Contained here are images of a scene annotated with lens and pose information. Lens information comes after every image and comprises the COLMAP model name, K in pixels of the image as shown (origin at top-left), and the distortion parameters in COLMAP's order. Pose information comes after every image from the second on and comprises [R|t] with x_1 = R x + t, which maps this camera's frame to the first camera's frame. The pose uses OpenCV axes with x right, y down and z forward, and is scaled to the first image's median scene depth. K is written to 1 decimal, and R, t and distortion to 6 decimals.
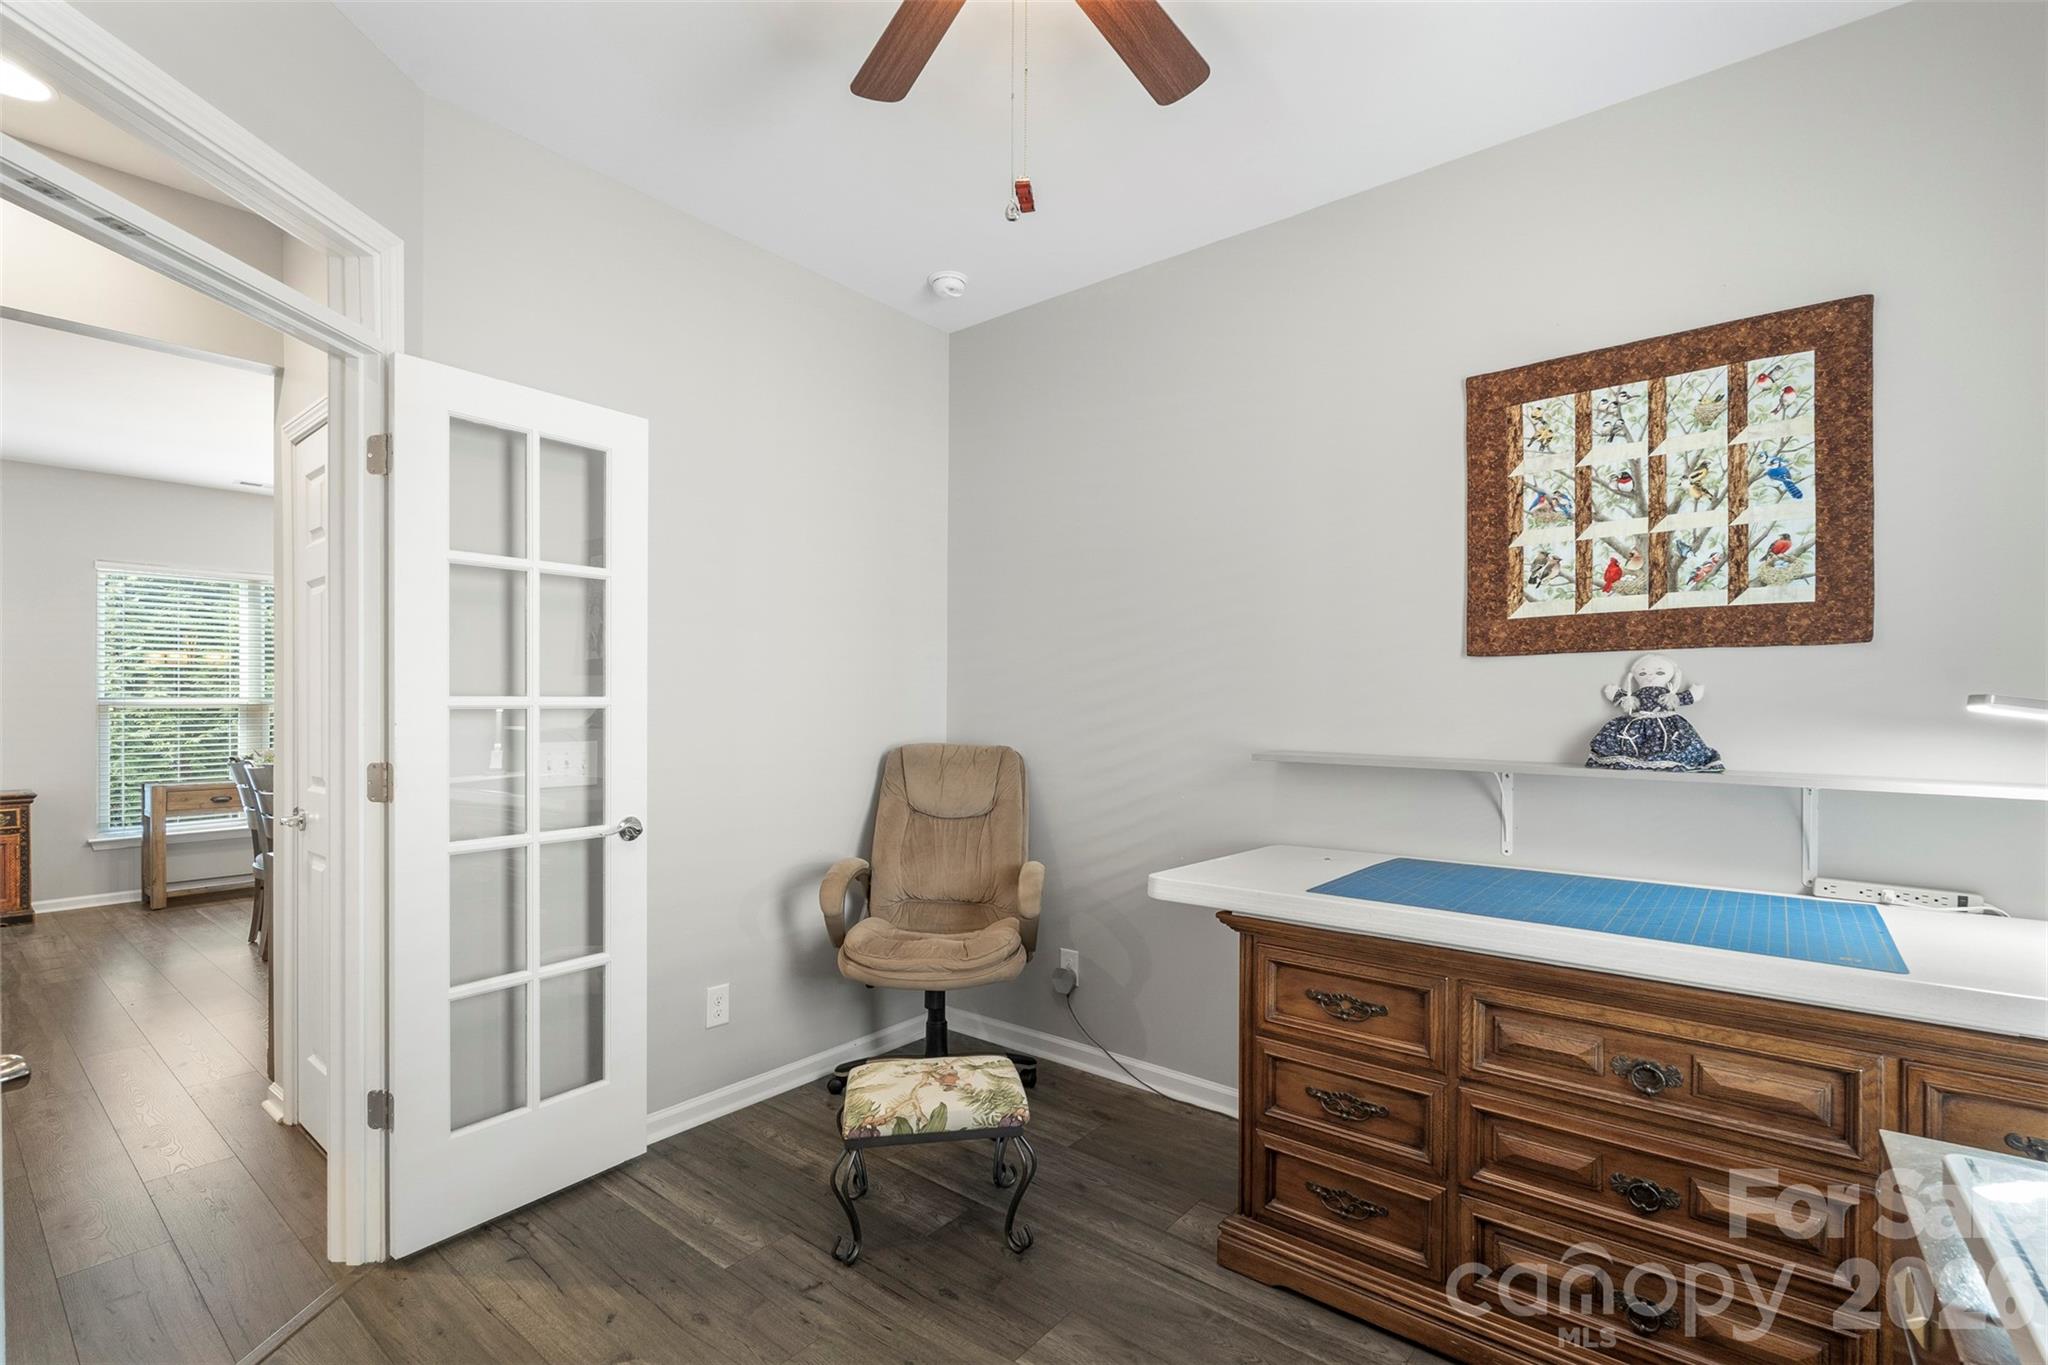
lens RADIAL K [[899.0, 0, 1023.6], [0, 899.0, 697.6], [0, 0, 1]] dist [-0.001752, -0.000380]
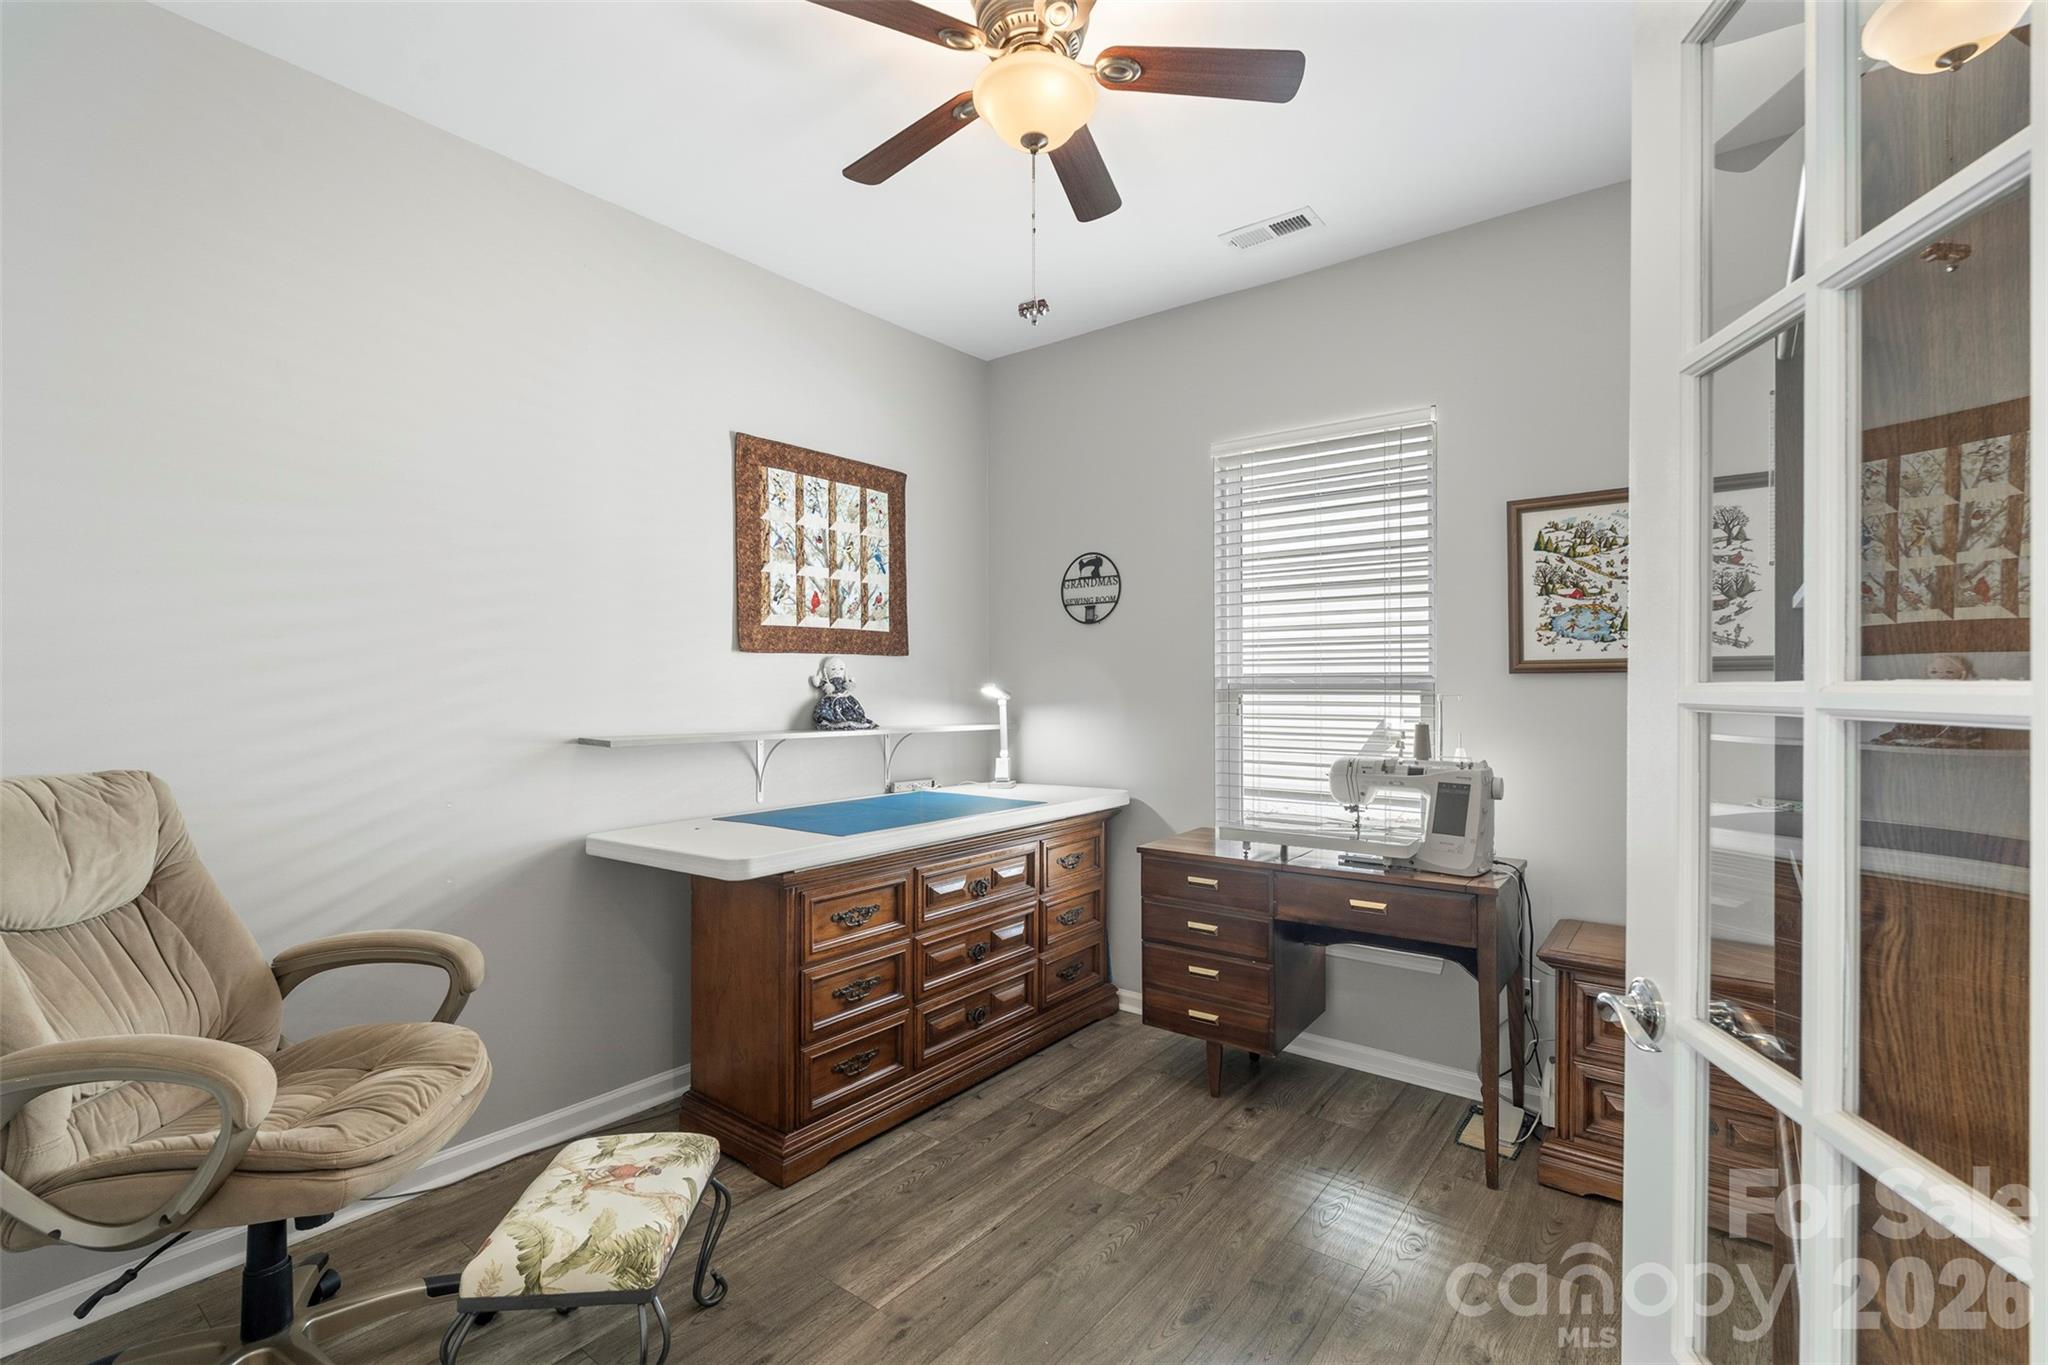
lens RADIAL K [[903.6, 0, 1035.4], [0, 903.6, 678.3], [0, 0, 1]] dist [-0.000055, 0.000012]
pose [[-0.014966, 0.009611, 0.999842, -0.875754], [-0.001148, 0.999953, -0.009629, 0.004029], [-0.999887, -0.001292, -0.014954, 0.668725]]
